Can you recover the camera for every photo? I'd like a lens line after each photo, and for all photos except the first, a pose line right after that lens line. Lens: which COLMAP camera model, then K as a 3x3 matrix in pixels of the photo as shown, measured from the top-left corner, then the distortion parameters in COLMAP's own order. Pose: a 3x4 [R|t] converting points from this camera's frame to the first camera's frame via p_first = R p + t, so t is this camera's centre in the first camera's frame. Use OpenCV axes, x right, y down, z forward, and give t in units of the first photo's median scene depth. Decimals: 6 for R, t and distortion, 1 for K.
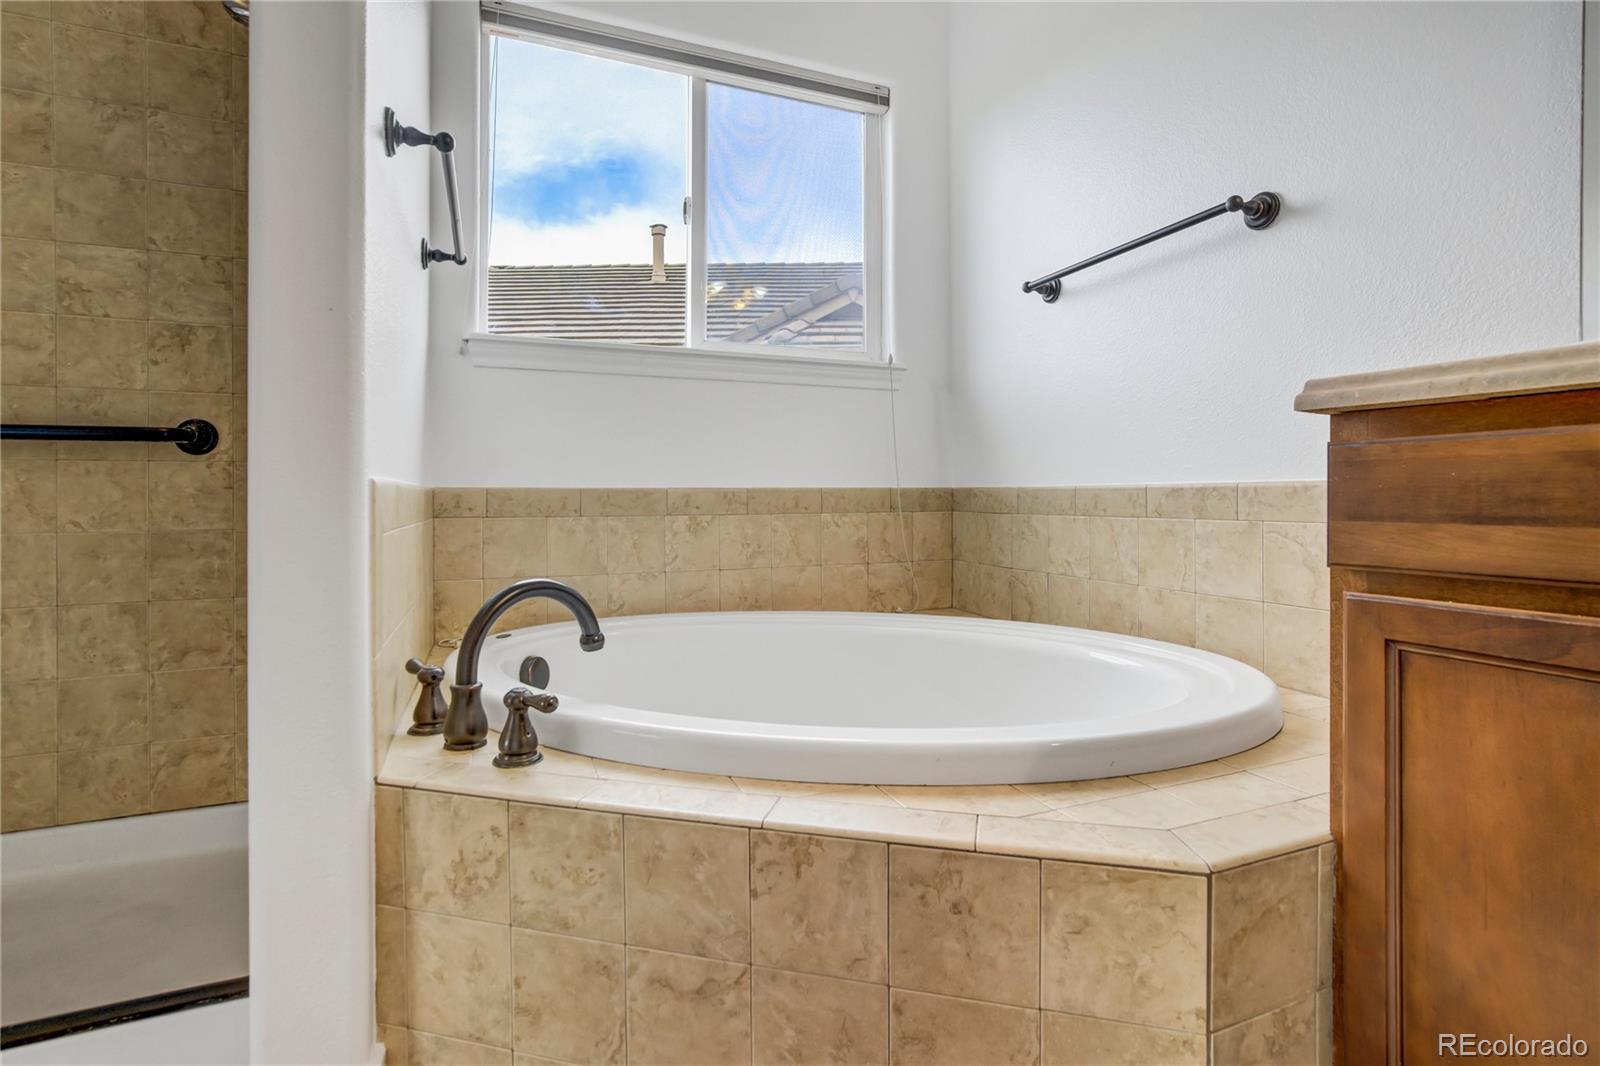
lens RADIAL K [[756.1, 0, 799.5], [0, 756.1, 540.5], [0, 0, 1]] dist [-0.049417, 0.036373]
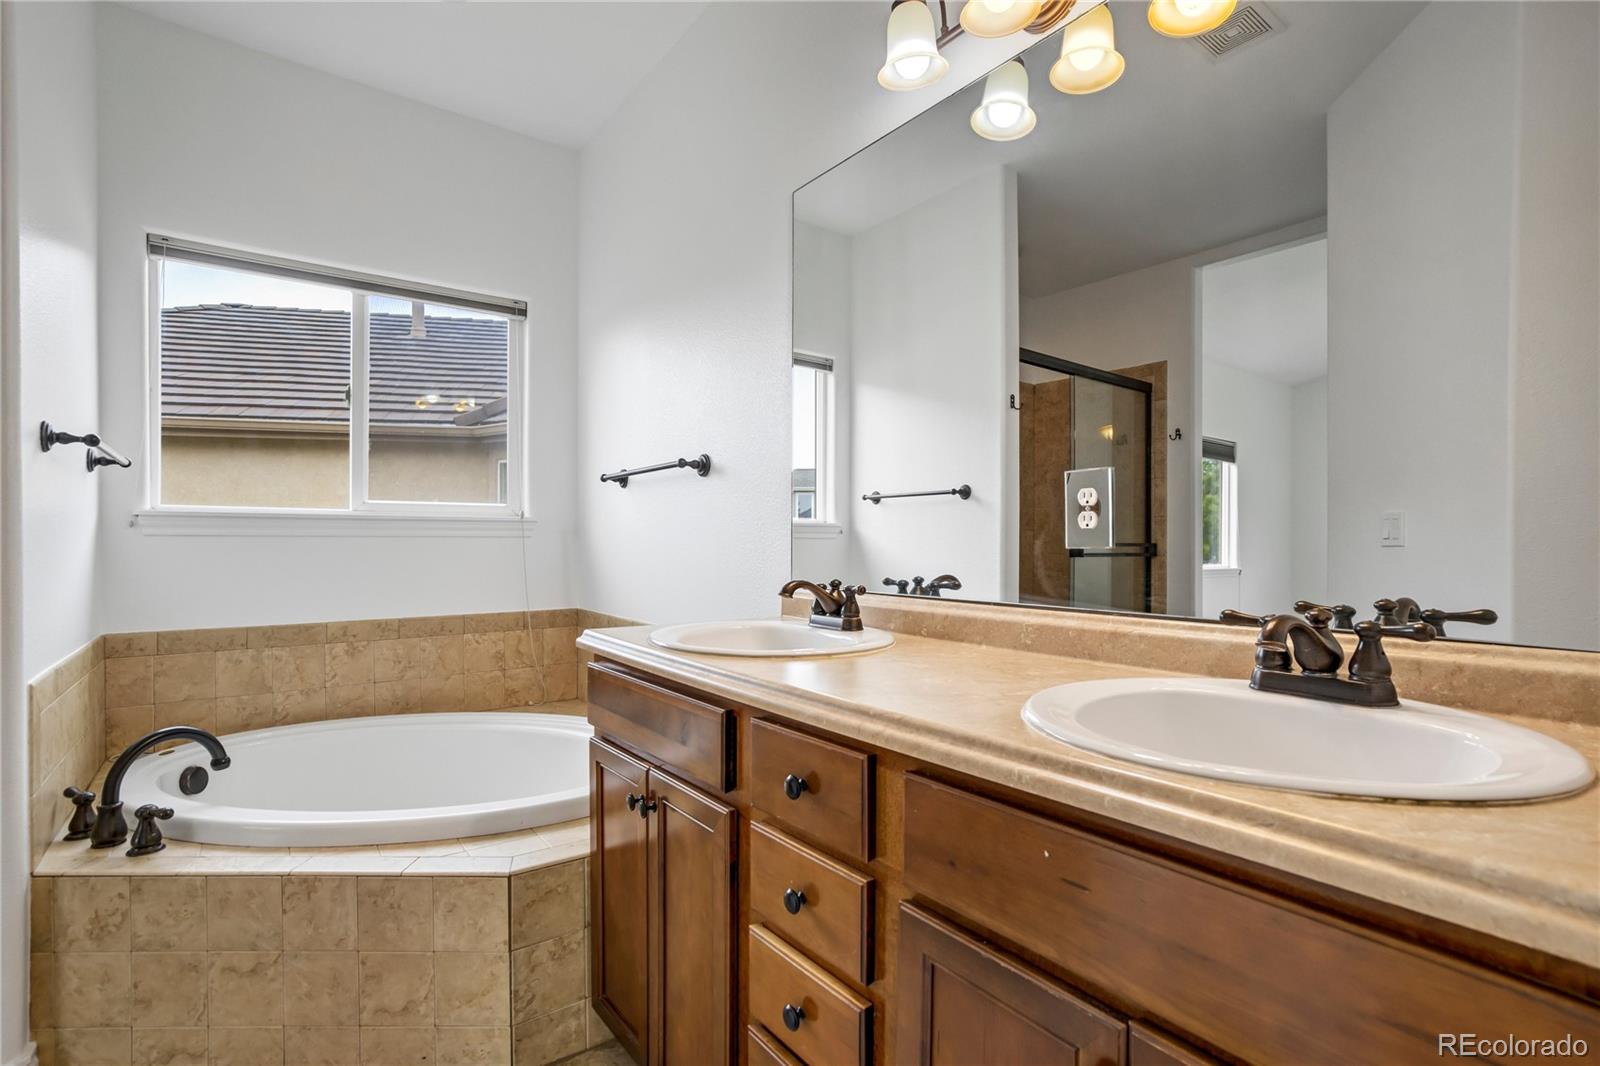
lens RADIAL K [[764.0, 0, 808.7], [0, 764.0, 573.6], [0, 0, 1]] dist [-0.024324, 0.017304]
pose [[0.968619, -0.008067, 0.248419, 0.644506], [0.008752, 0.999960, -0.001651, -0.305552], [-0.248396, 0.003774, 0.968651, -0.995331]]
